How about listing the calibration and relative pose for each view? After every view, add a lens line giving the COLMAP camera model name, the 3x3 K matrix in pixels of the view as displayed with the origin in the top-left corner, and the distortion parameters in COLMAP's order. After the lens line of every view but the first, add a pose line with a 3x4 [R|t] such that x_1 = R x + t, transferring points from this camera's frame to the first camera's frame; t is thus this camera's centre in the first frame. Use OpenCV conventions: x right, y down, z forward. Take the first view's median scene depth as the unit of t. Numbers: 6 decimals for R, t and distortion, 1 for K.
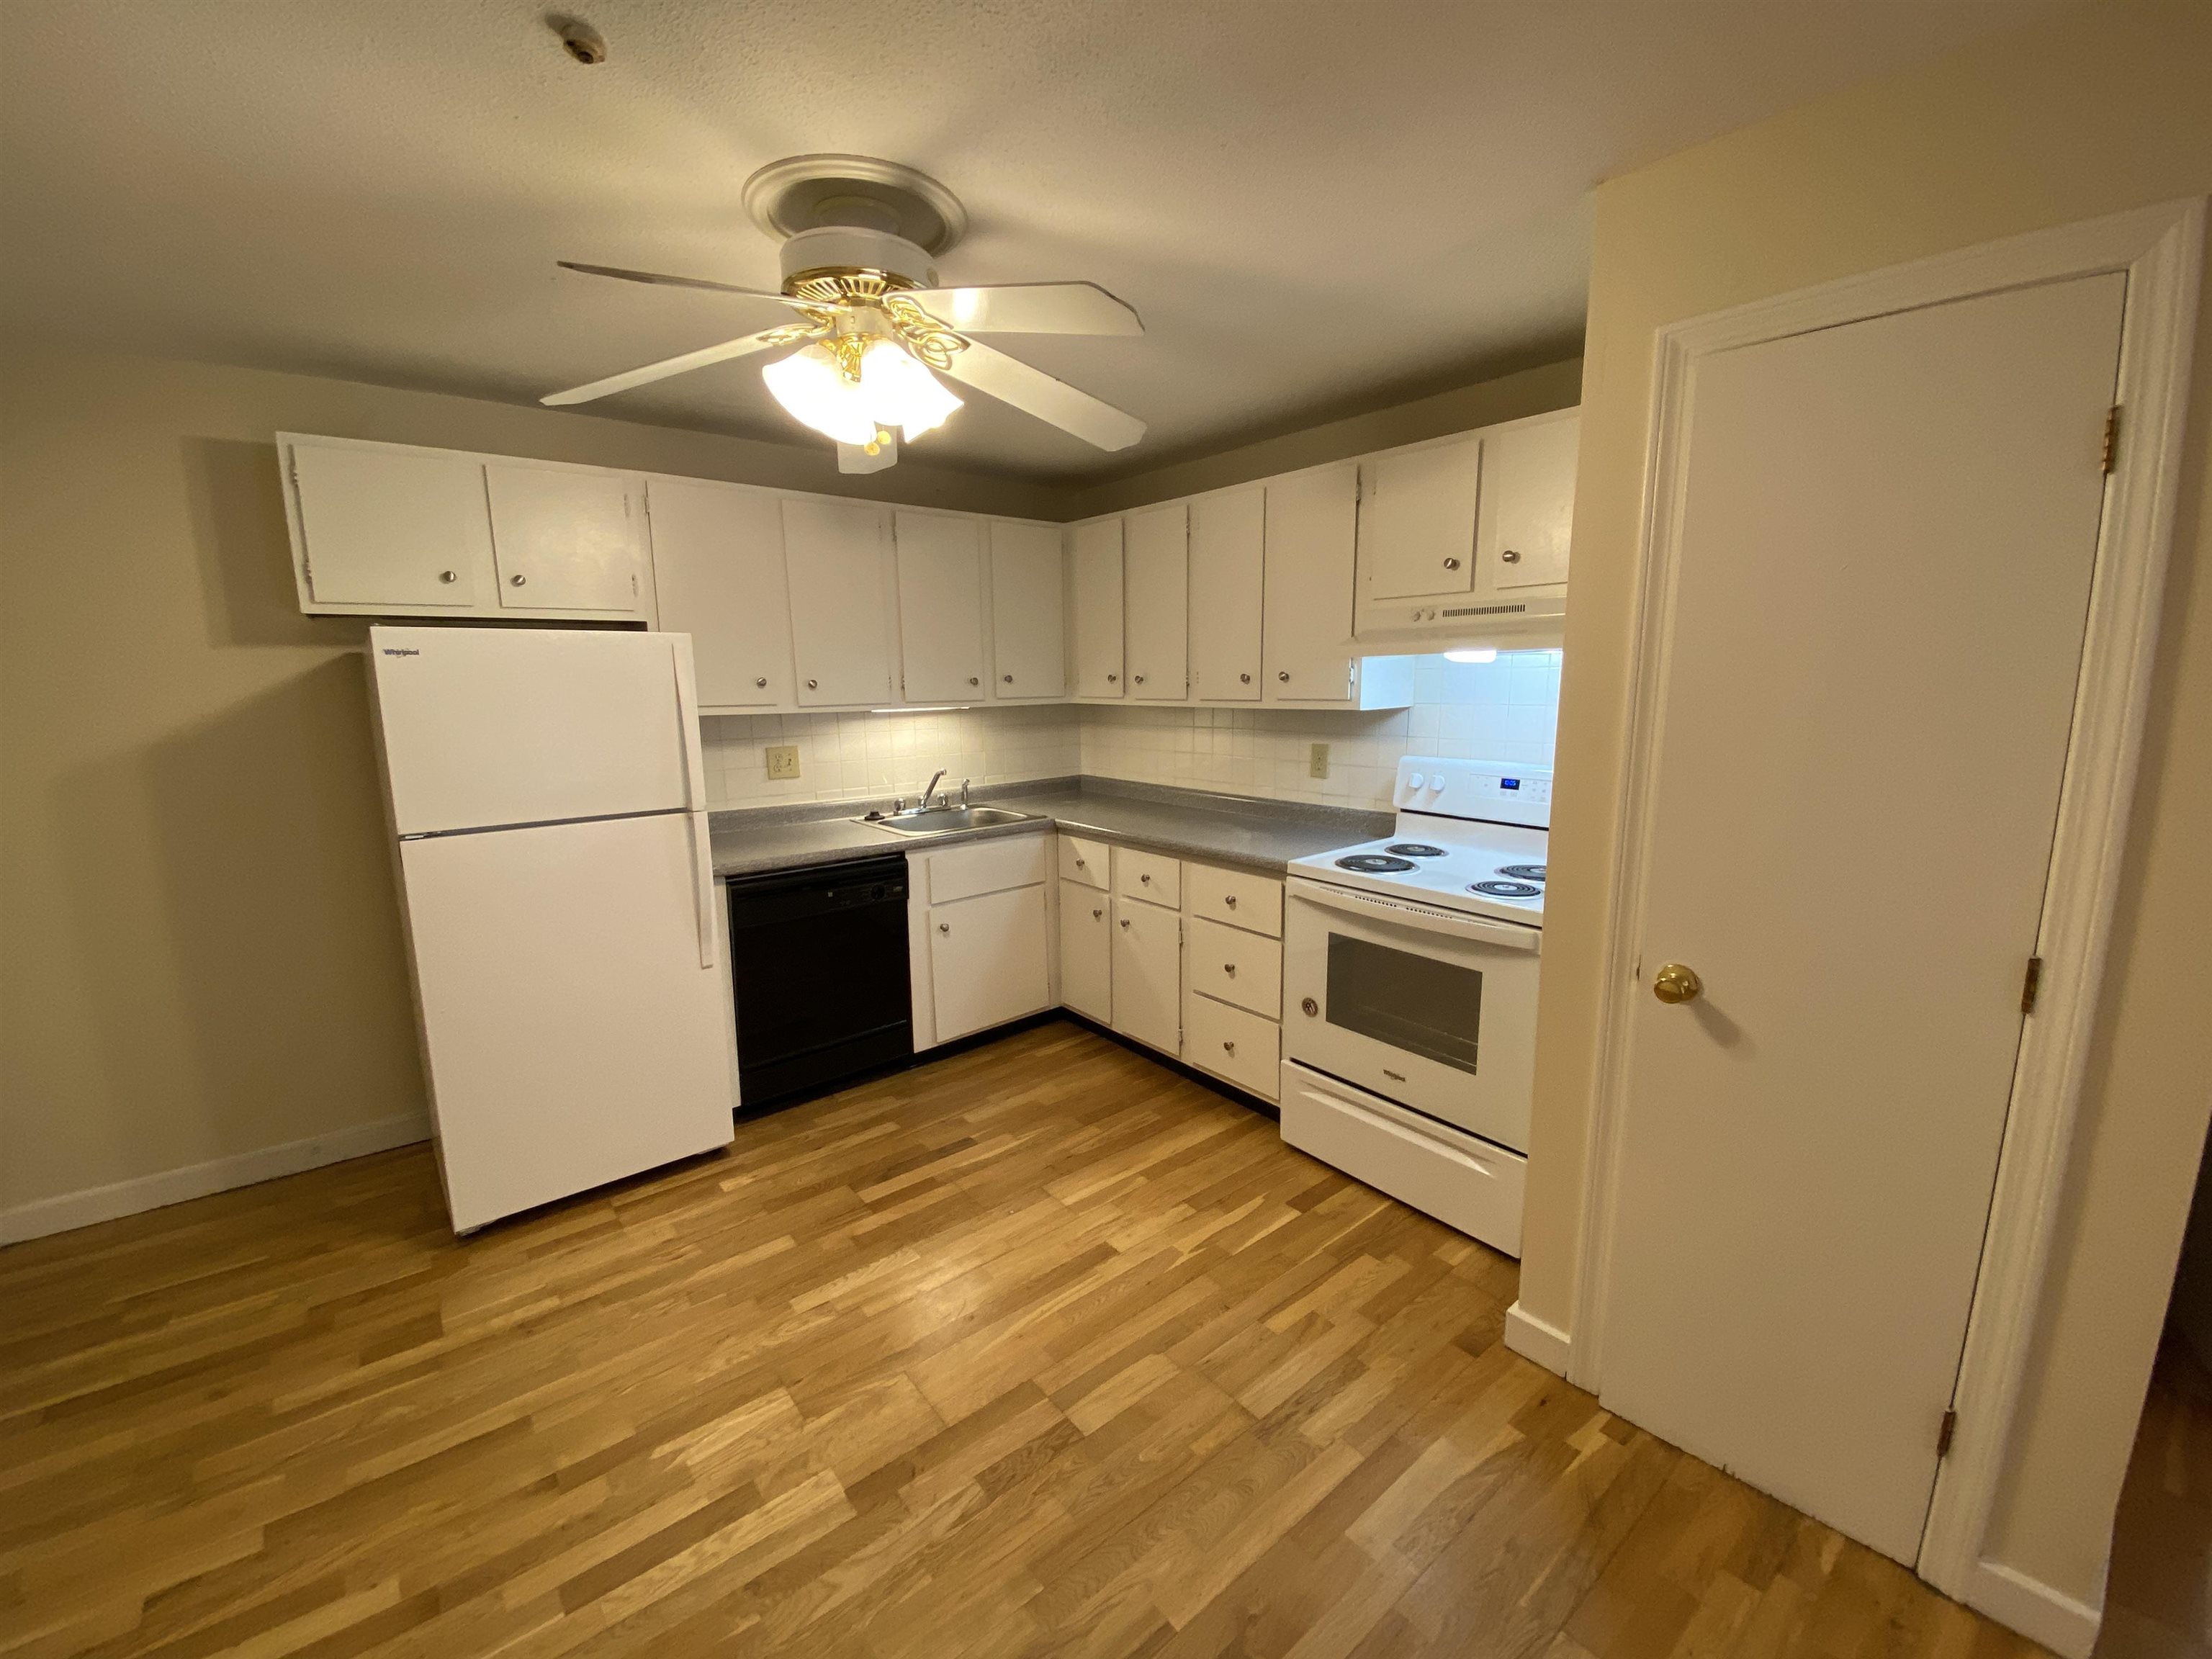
lens RADIAL K [[893.4, 0, 1109.0], [0, 893.4, 823.6], [0, 0, 1]] dist [0.012857, -0.015256]
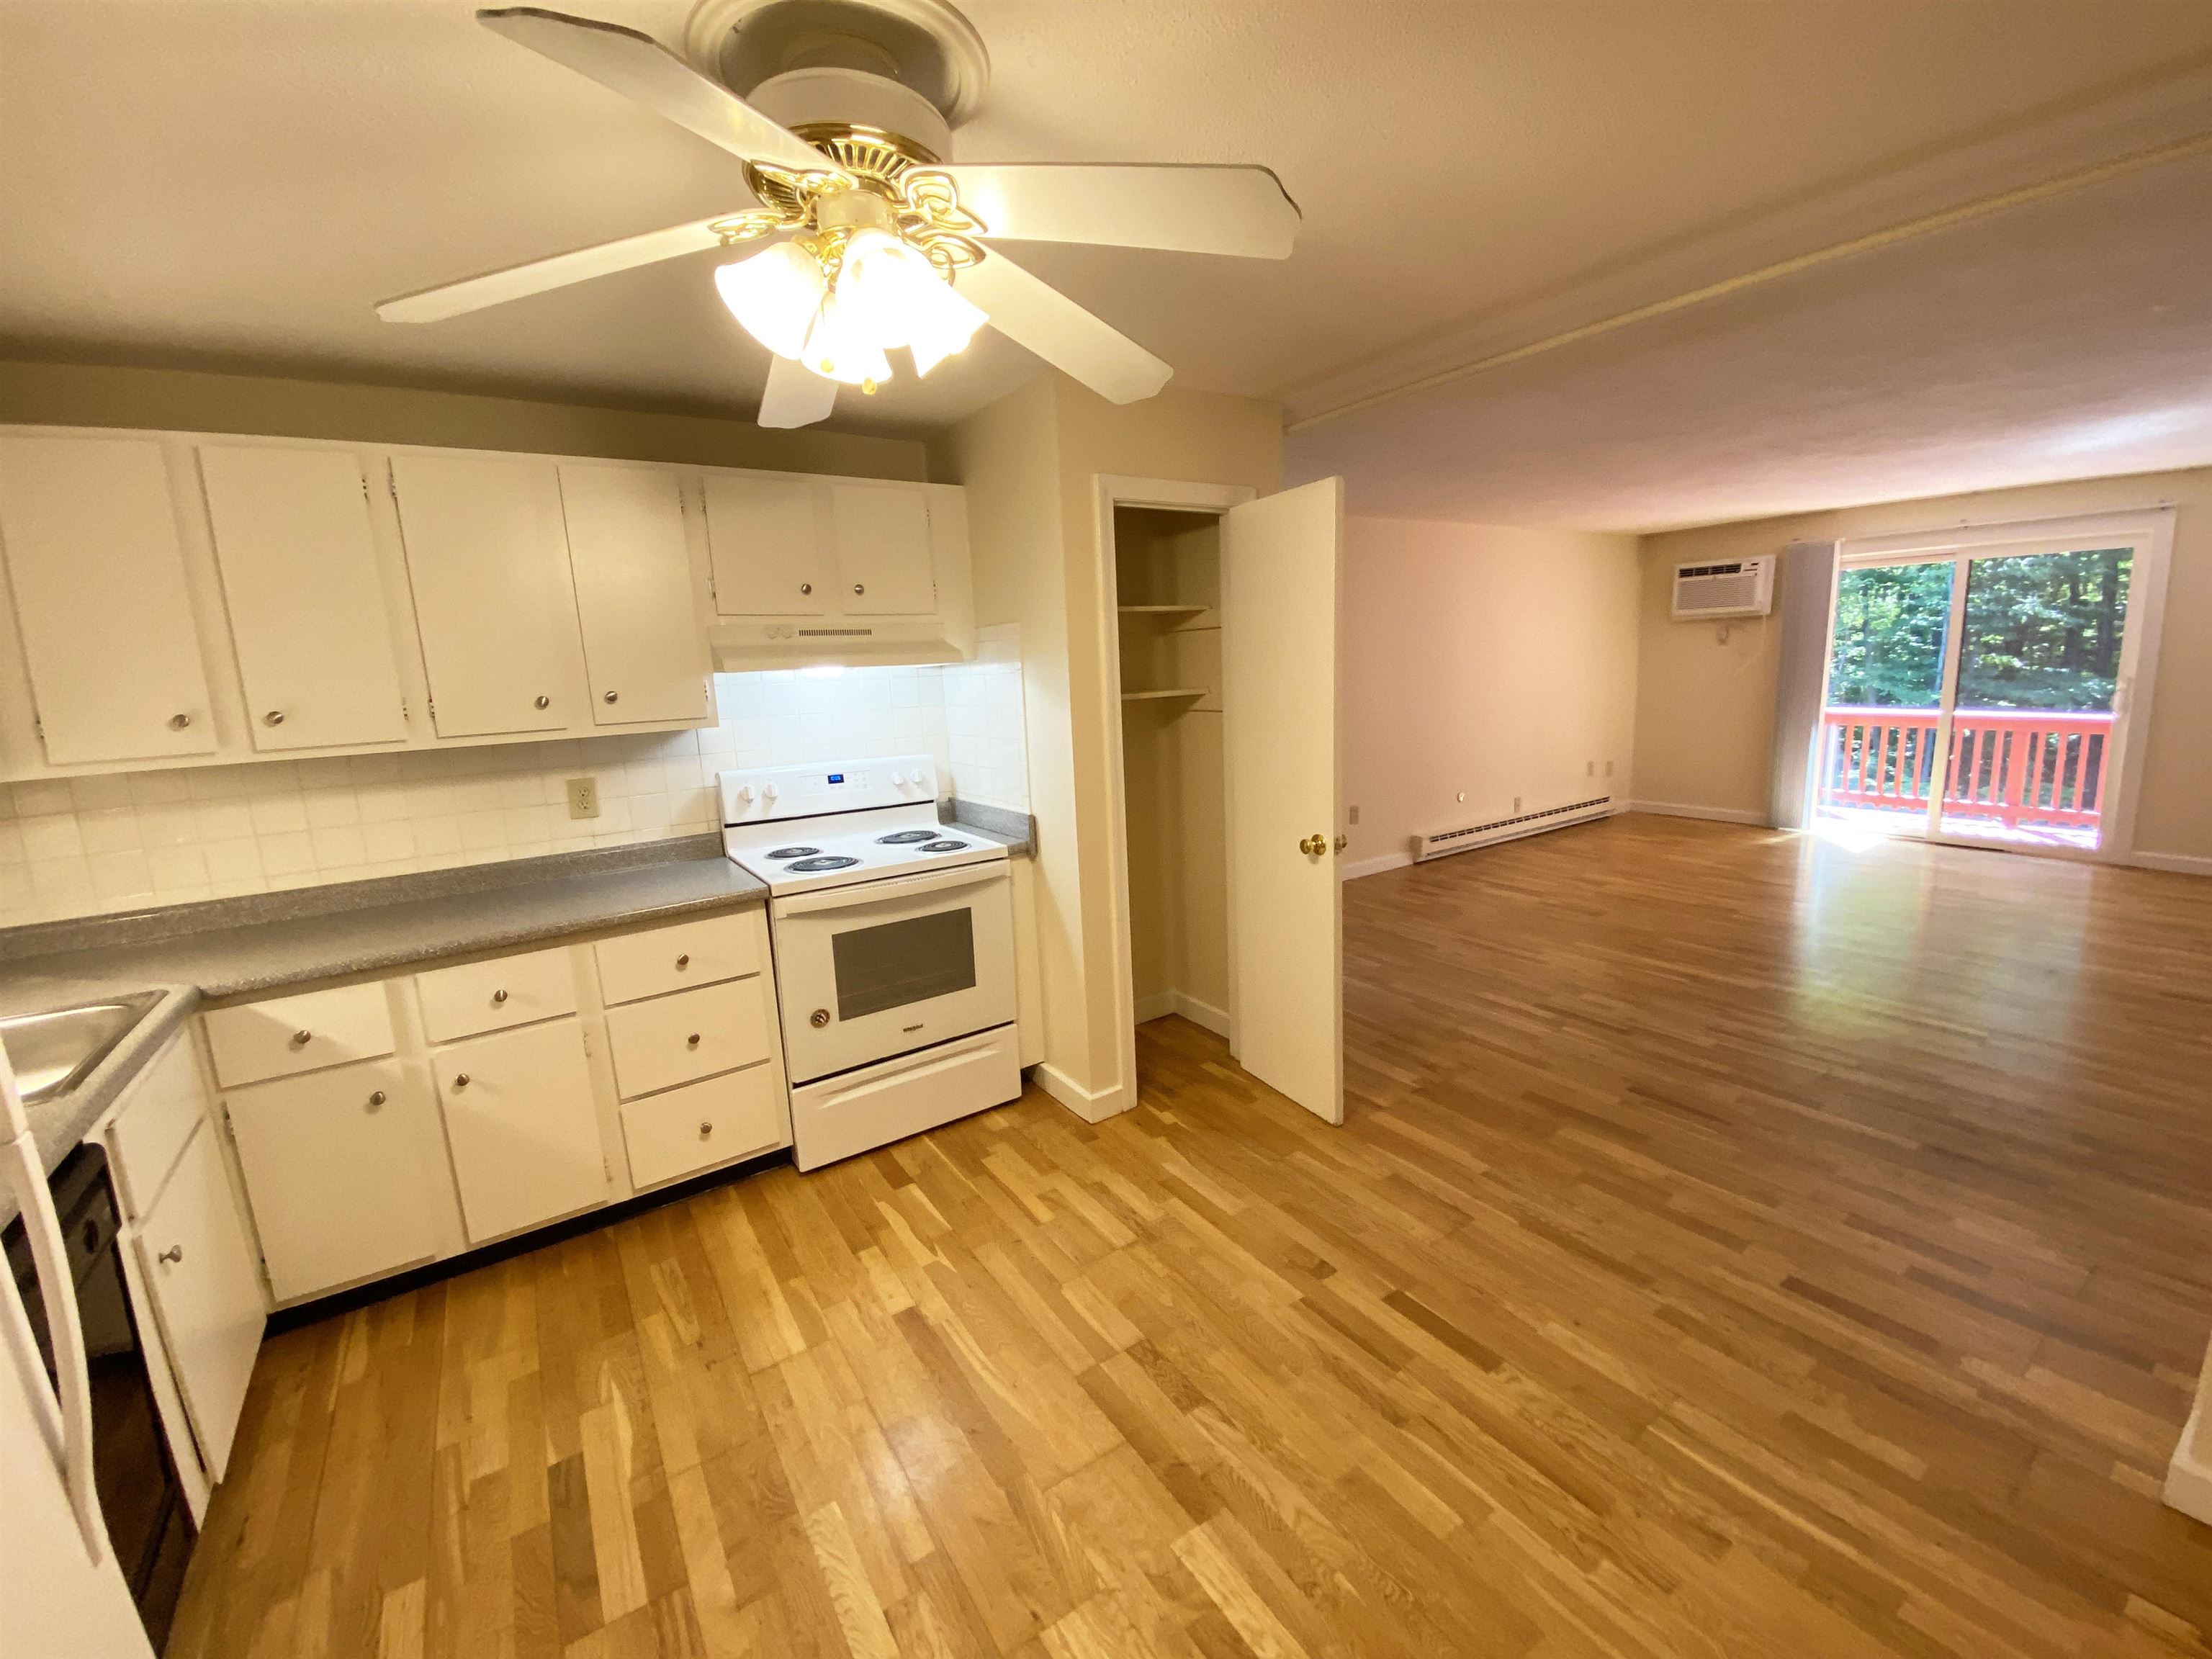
lens RADIAL K [[893.4, 0, 1101.4], [0, 893.4, 821.1], [0, 0, 1]] dist [0.012857, -0.015256]
pose [[0.107723, -0.169196, 0.979678, -0.759862], [0.212540, 0.966549, 0.143558, -0.094198], [-0.971196, 0.192756, 0.140081, 0.560541]]
